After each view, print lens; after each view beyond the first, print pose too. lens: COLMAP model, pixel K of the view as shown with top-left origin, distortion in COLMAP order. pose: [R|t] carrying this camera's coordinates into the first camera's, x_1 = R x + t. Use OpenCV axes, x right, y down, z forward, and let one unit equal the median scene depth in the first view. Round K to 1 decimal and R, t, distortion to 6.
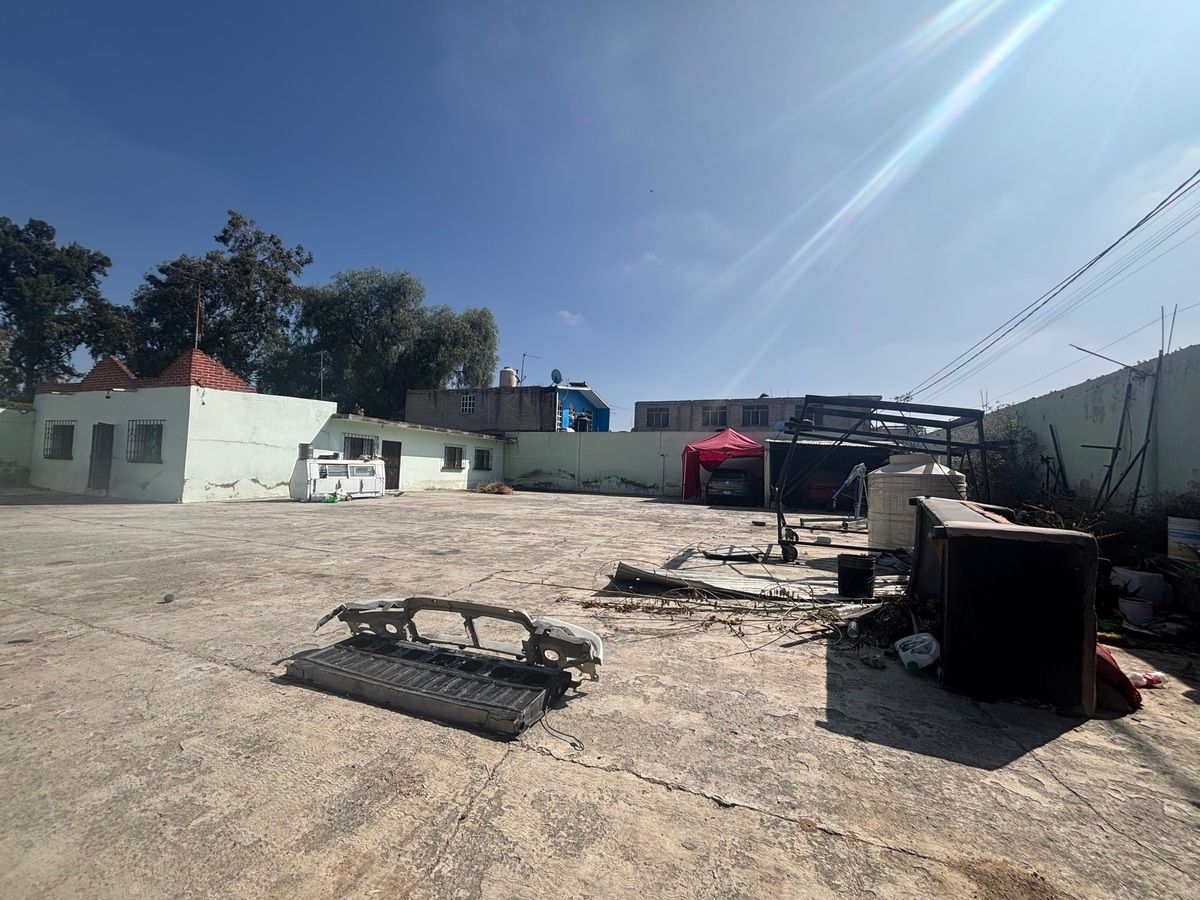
lens RADIAL K [[483.0, 0, 593.9], [0, 483.0, 454.0], [0, 0, 1]] dist [-0.000826, 0.001490]
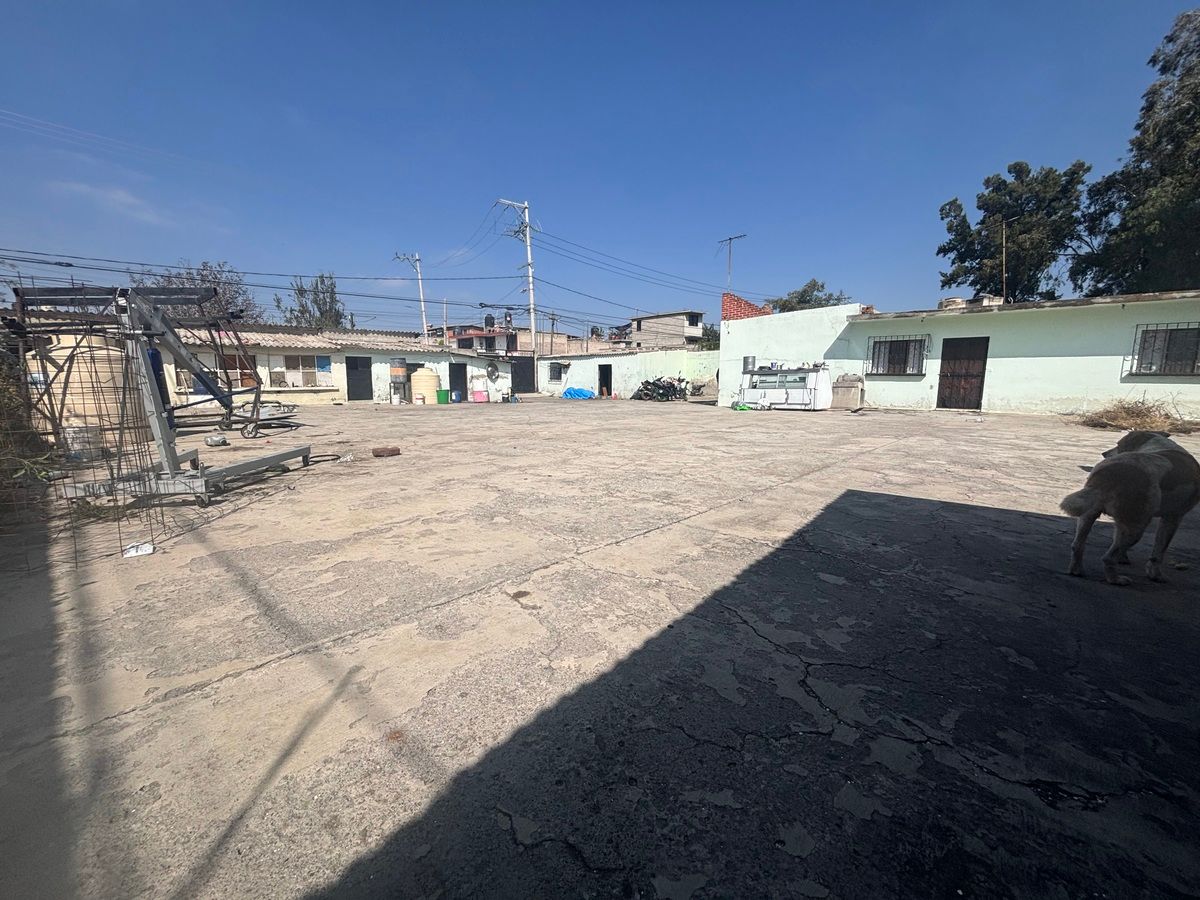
lens RADIAL K [[483.0, 0, 599.3], [0, 483.0, 452.0], [0, 0, 1]] dist [-0.000826, 0.001490]
pose [[-0.341709, 0.106046, -0.933803, 0.586235], [0.019517, 0.994200, 0.105763, 0.072612], [0.939603, 0.017915, -0.341797, 1.065976]]
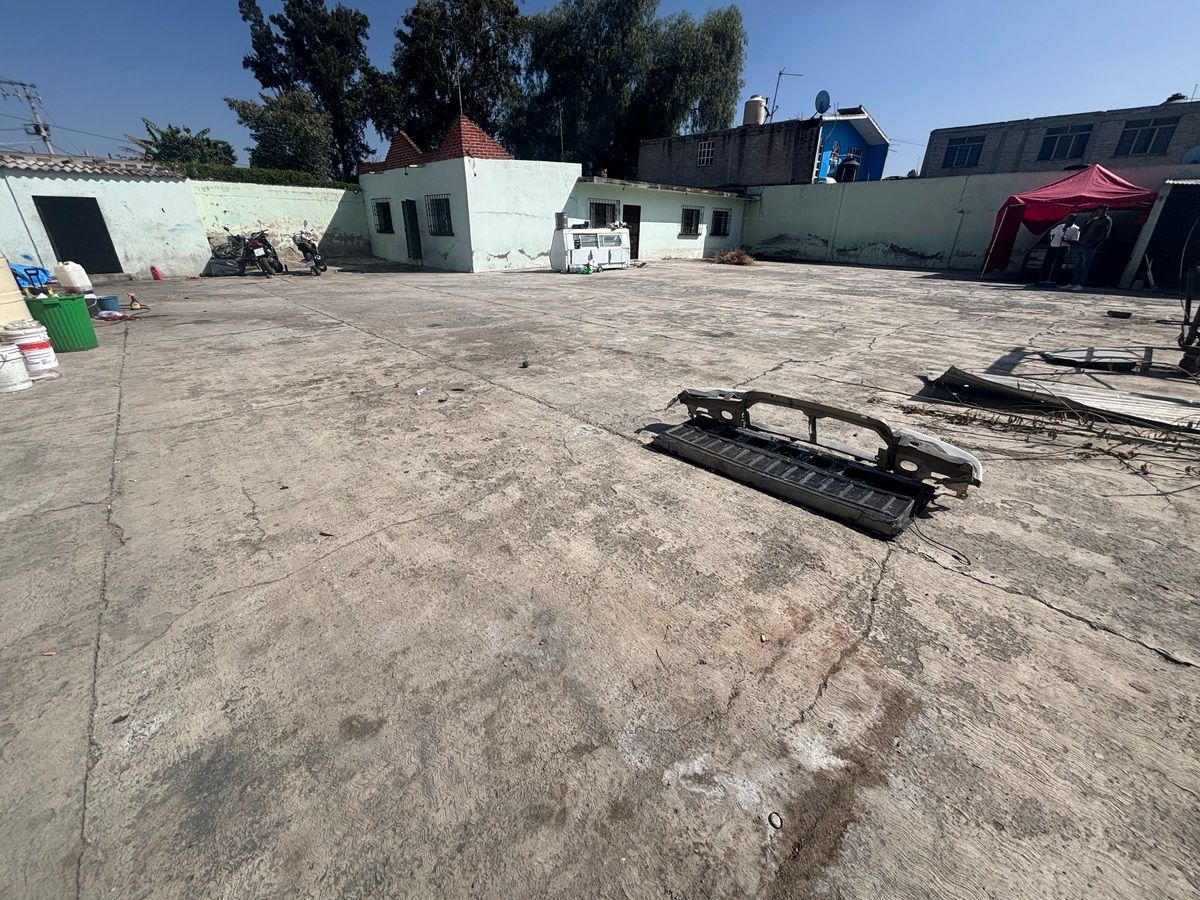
lens RADIAL K [[483.0, 0, 592.3], [0, 483.0, 444.0], [0, 0, 1]] dist [-0.000826, 0.001490]
pose [[0.909132, 0.152438, -0.387609, -0.063423], [0.029723, 0.904501, 0.425435, -0.012753], [0.415445, -0.398297, 0.817780, -0.010757]]
